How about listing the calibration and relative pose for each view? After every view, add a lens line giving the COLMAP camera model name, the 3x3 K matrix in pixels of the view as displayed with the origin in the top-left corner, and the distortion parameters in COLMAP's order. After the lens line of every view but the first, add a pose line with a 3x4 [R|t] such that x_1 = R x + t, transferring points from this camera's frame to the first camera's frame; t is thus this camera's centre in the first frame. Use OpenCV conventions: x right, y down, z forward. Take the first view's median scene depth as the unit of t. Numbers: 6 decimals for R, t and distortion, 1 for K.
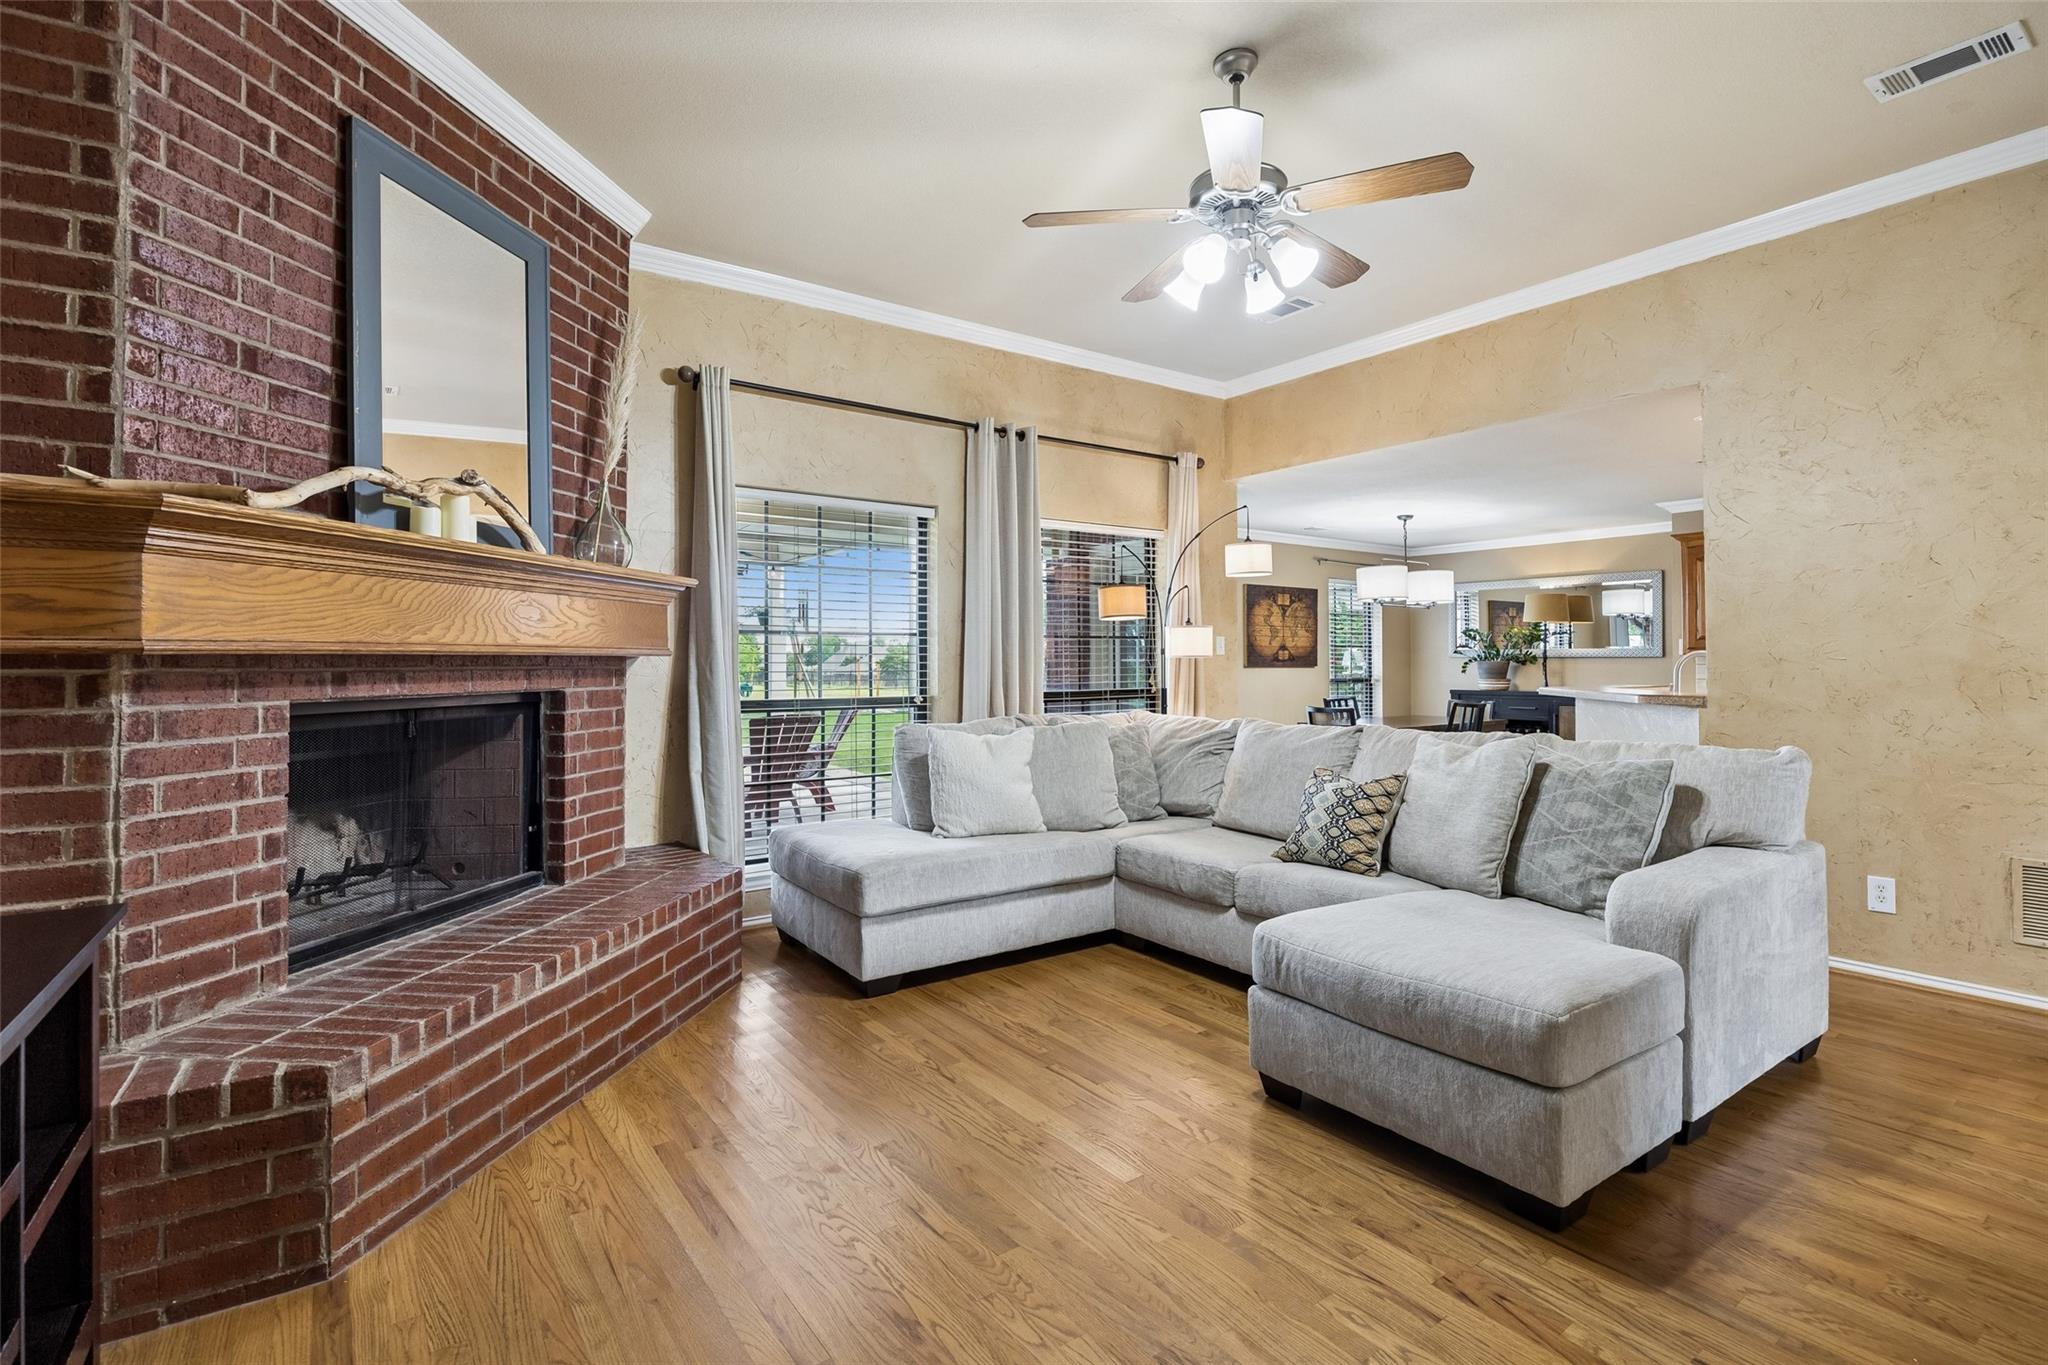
lens RADIAL K [[954.2, 0, 1019.4], [0, 954.2, 662.2], [0, 0, 1]] dist [-0.013895, 0.000211]
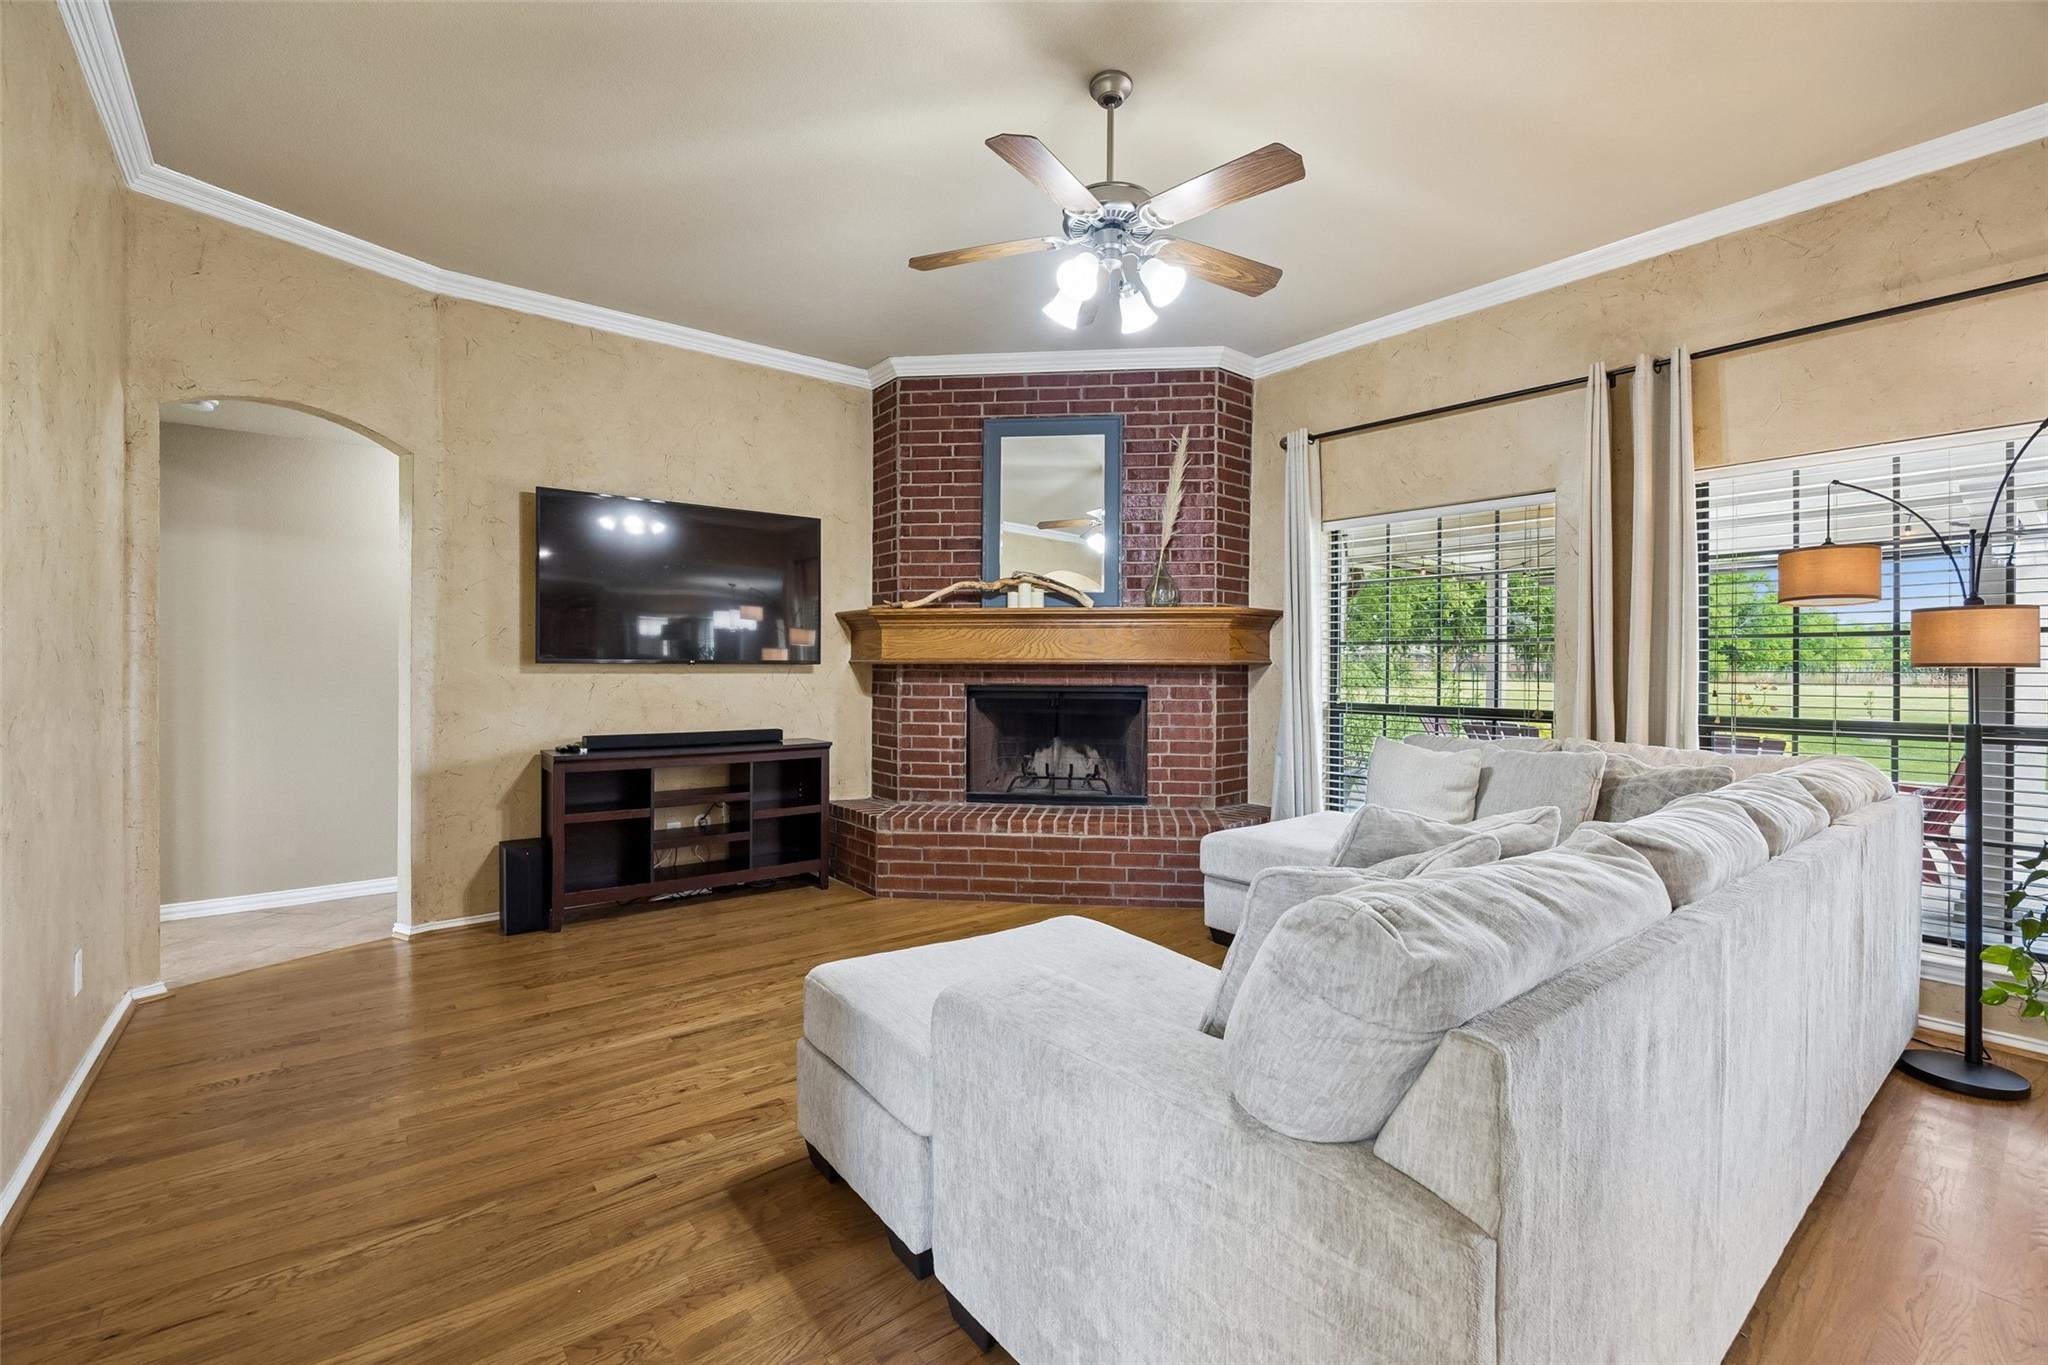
lens RADIAL K [[868.8, 0, 1024.0], [0, 868.8, 682.5], [0, 0, 1]] dist [0.000628, -0.000034]
pose [[0.060499, 0.023851, -0.997883, 1.345903], [-0.005975, 0.999705, 0.023533, -0.013370], [0.998150, 0.004539, 0.060624, 0.976717]]
